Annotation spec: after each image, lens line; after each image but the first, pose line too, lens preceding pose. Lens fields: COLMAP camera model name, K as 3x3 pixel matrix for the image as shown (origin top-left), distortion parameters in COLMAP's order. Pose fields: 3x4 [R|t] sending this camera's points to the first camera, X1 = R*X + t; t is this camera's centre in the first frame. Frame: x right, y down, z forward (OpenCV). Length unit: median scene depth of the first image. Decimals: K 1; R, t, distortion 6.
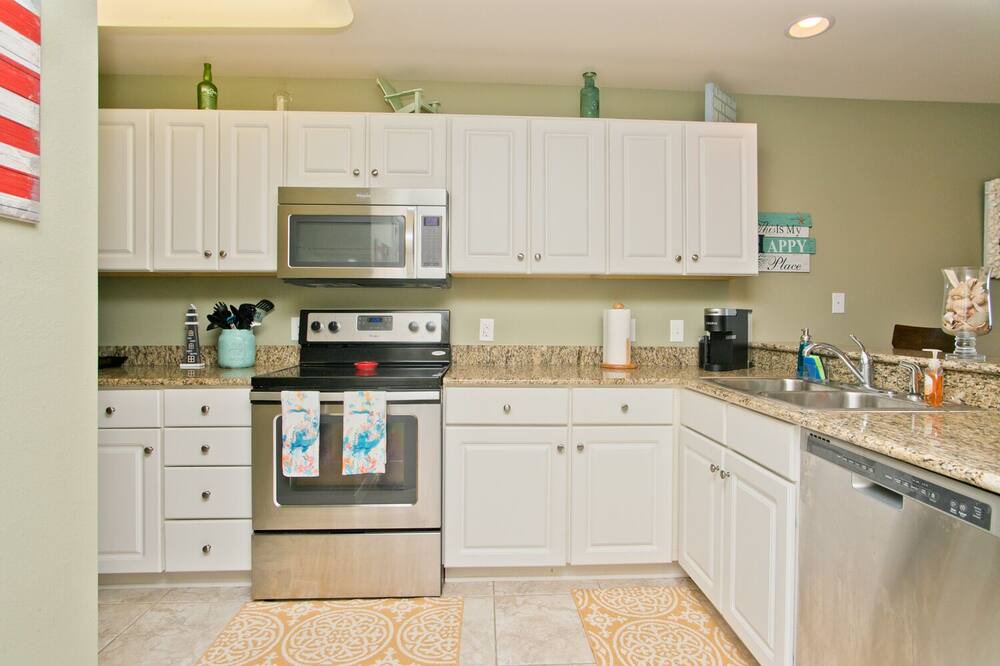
lens RADIAL K [[537.1, 0, 500.0], [0, 537.1, 333.0], [0, 0, 1]] dist [-0.035294, 0.025010]
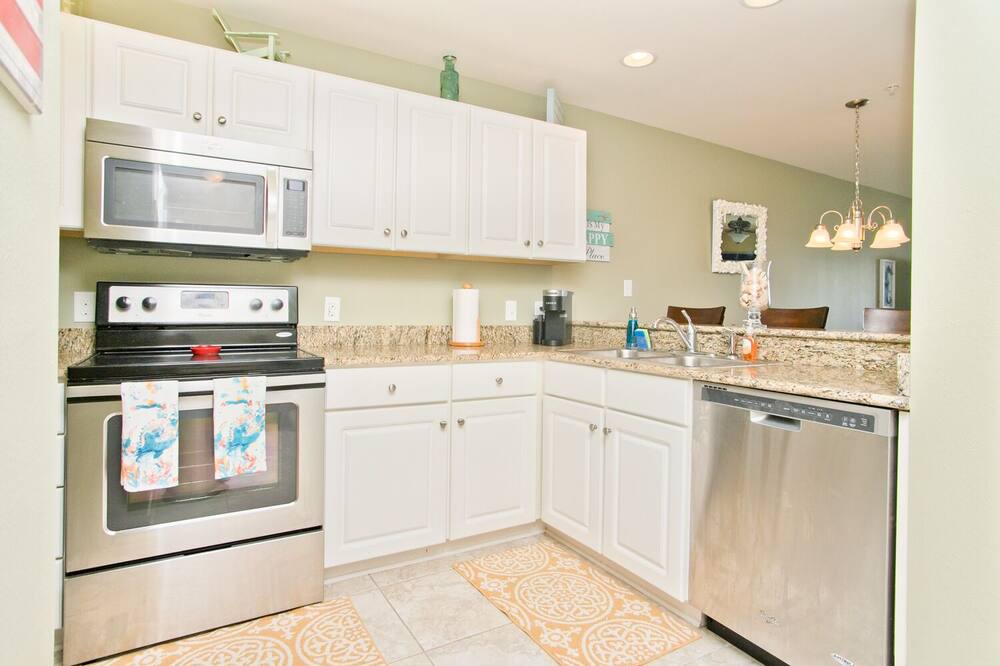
lens RADIAL K [[540.7, 0, 500.7], [0, 540.7, 318.2], [0, 0, 1]] dist [-0.012193, 0.000985]
pose [[0.889419, -0.003837, 0.457078, -0.244190], [0.005231, 0.999985, -0.001785, 0.016752], [-0.457064, 0.003979, 0.889425, 0.046840]]
